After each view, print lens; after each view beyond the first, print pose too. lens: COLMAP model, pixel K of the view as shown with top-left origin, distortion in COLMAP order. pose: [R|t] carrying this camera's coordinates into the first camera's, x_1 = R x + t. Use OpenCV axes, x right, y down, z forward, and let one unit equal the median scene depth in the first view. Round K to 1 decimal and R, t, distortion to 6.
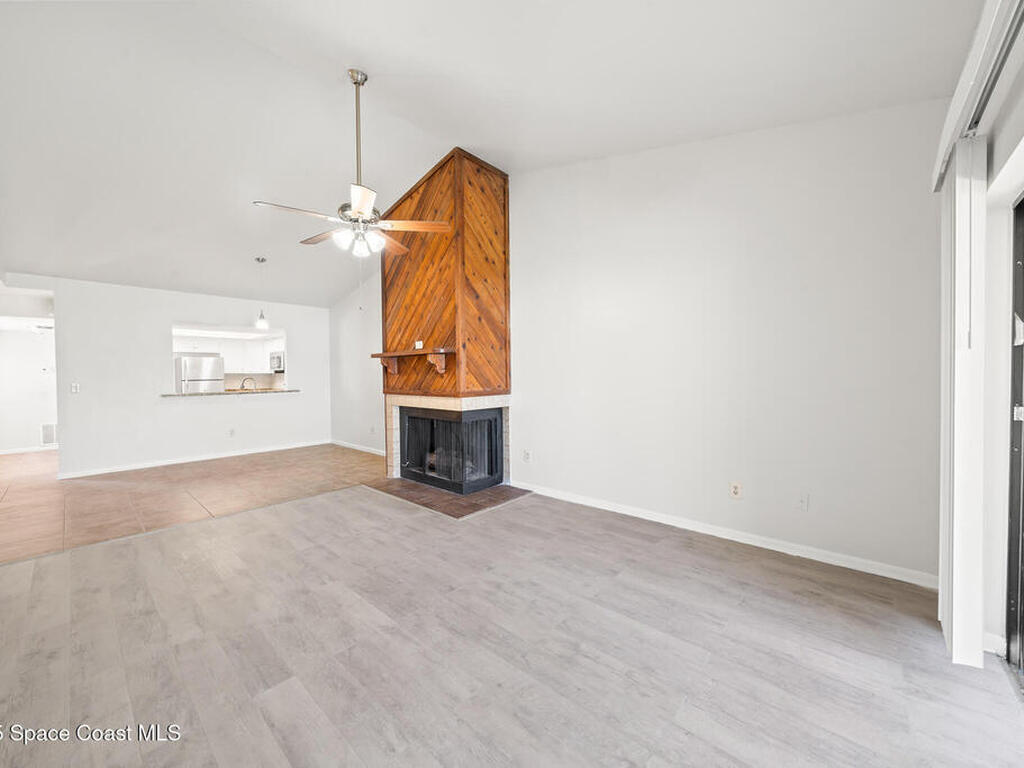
lens RADIAL K [[397.6, 0, 511.2], [0, 397.6, 382.5], [0, 0, 1]] dist [0.000028, -0.000024]
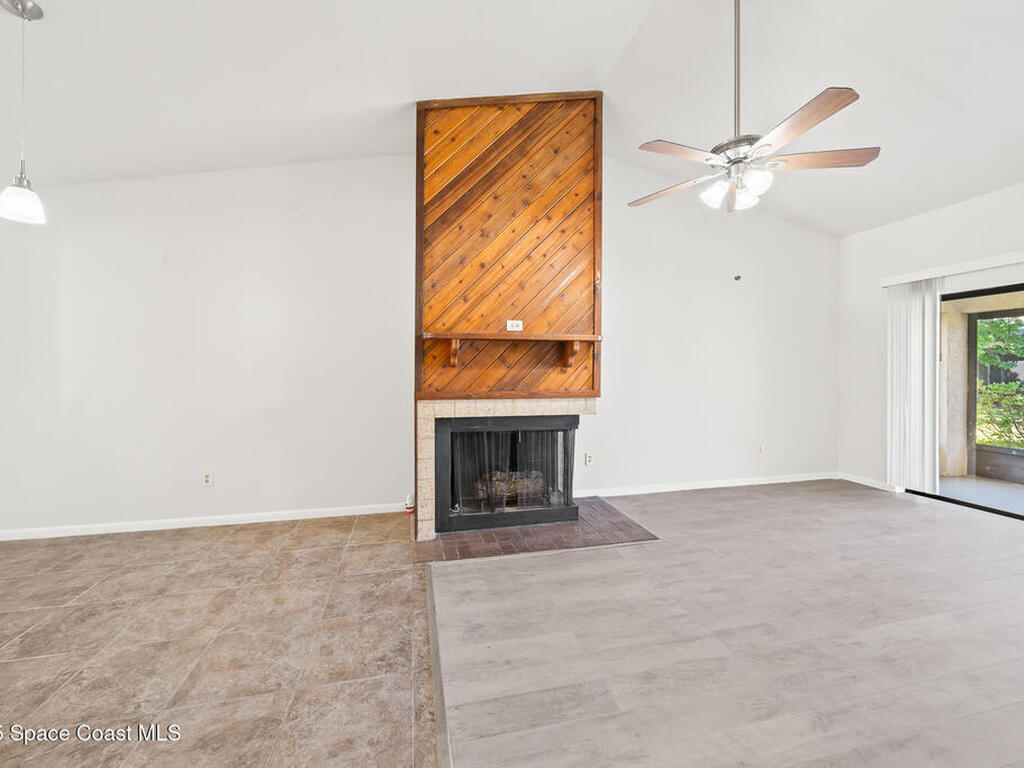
lens RADIAL K [[406.9, 0, 508.6], [0, 406.9, 372.5], [0, 0, 1]] dist [-0.003328, -0.000424]
pose [[0.573665, 0.007403, 0.819057, -0.834018], [0.010807, 0.999804, -0.016606, -0.000841], [-0.819019, 0.018378, 0.573472, 0.614827]]
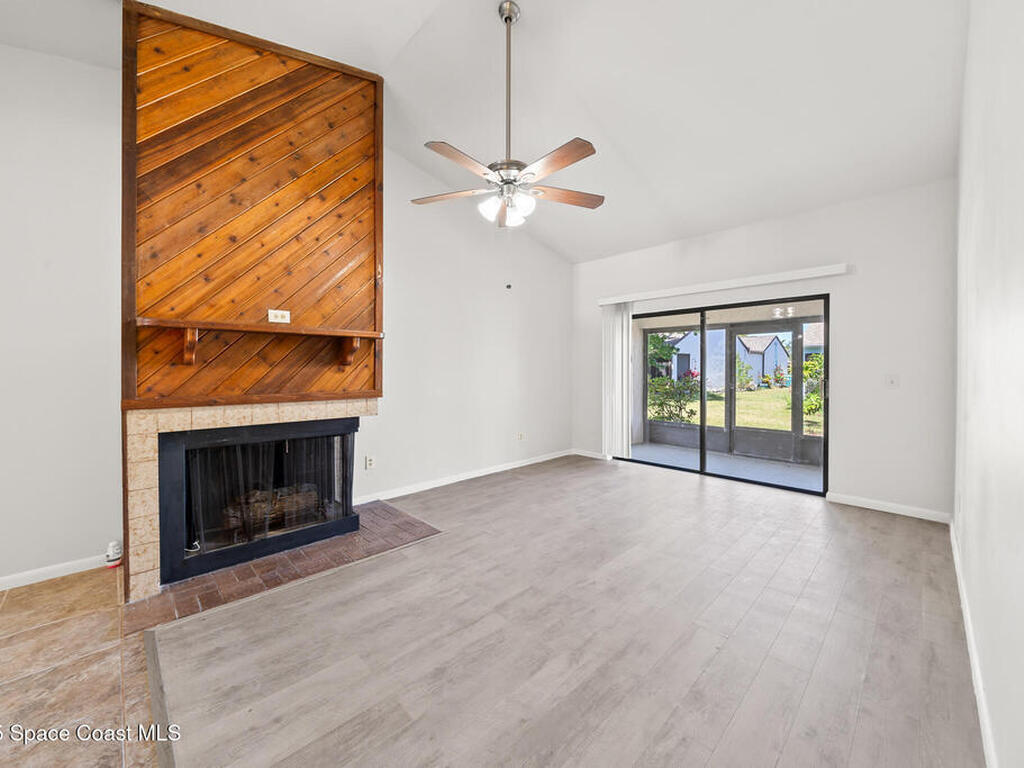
lens RADIAL K [[405.2, 0, 510.7], [0, 405.2, 373.7], [0, 0, 1]] dist [-0.004735, -0.000190]
pose [[0.068543, 0.000139, 0.997648, -0.820870], [0.021663, 0.999764, -0.001627, -0.001131], [-0.997413, 0.021724, 0.068524, 0.631039]]
